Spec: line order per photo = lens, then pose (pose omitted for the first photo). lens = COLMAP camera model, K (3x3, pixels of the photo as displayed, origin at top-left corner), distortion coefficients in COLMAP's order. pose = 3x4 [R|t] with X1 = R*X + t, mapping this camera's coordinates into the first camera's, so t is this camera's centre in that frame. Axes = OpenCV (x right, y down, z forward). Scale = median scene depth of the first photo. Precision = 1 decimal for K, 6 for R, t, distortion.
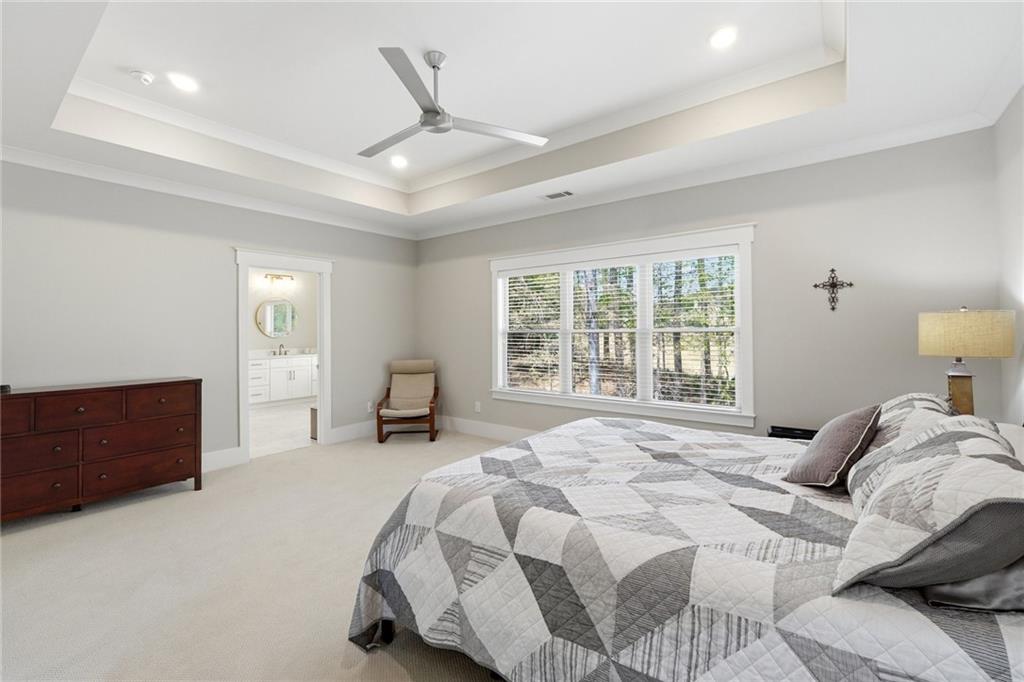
lens RADIAL K [[435.6, 0, 513.0], [0, 435.6, 337.9], [0, 0, 1]] dist [-0.013531, 0.000612]
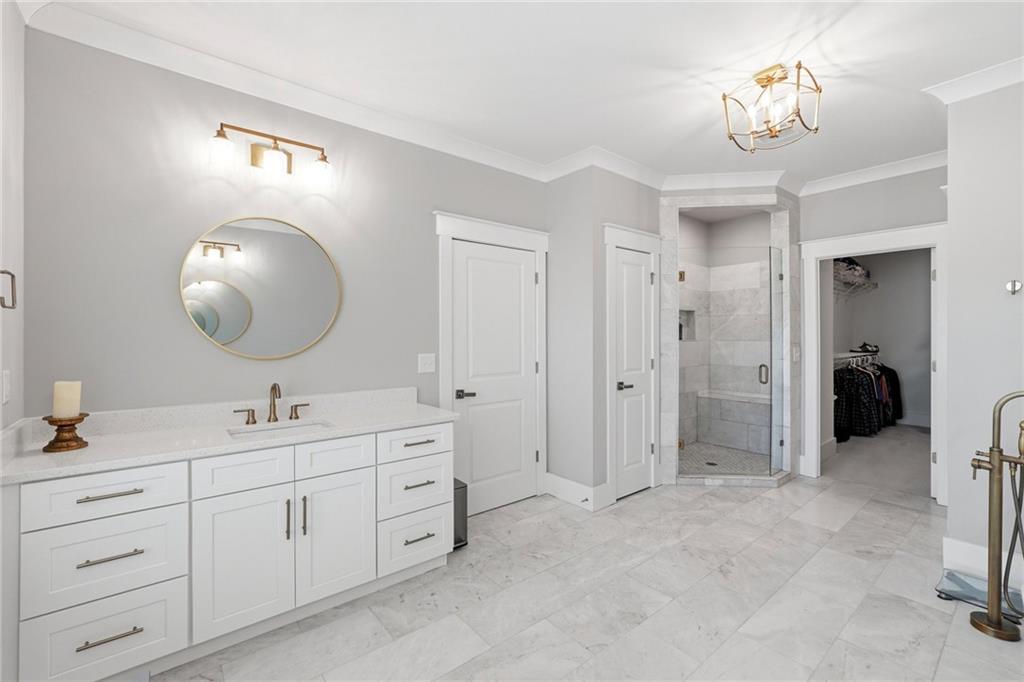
lens RADIAL K [[435.6, 0, 513.0], [0, 435.6, 337.9], [0, 0, 1]] dist [-0.013531, 0.000612]
pose [[0.975706, -0.000790, -0.219083, -0.334173], [0.000074, 0.999995, -0.003277, -0.013732], [0.219085, 0.003181, 0.975701, 0.782684]]
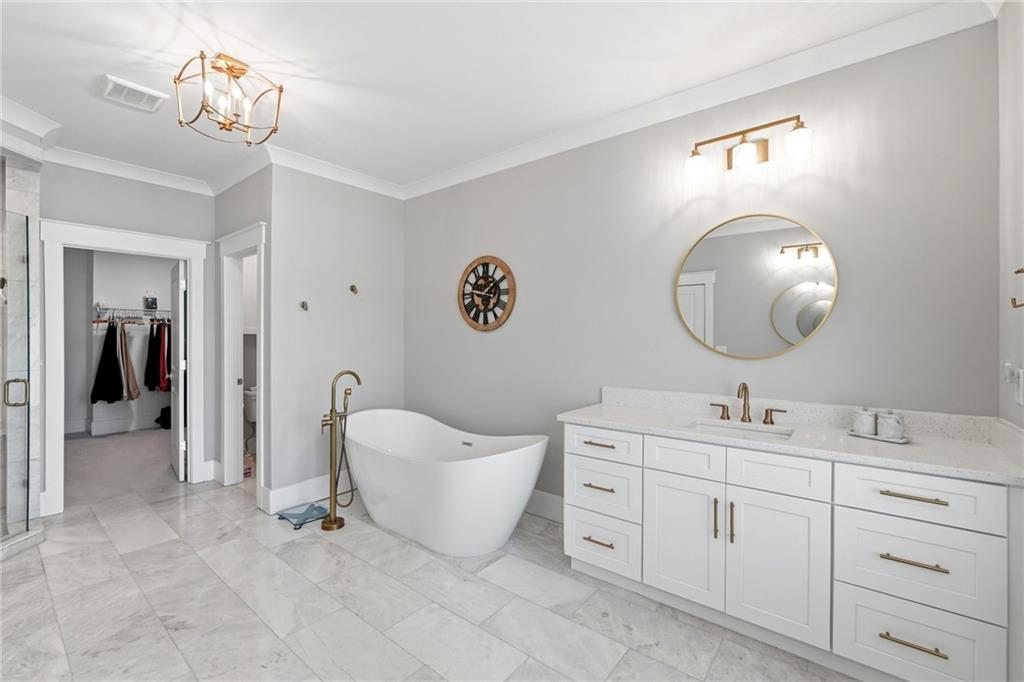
lens RADIAL K [[452.2, 0, 511.1], [0, 452.2, 337.9], [0, 0, 1]] dist [0.000254, 0.000462]
pose [[-0.037294, 0.006563, -0.999283, -0.253904], [-0.006616, 0.999955, 0.006814, -0.014691], [0.999282, 0.006866, -0.037249, 0.886091]]
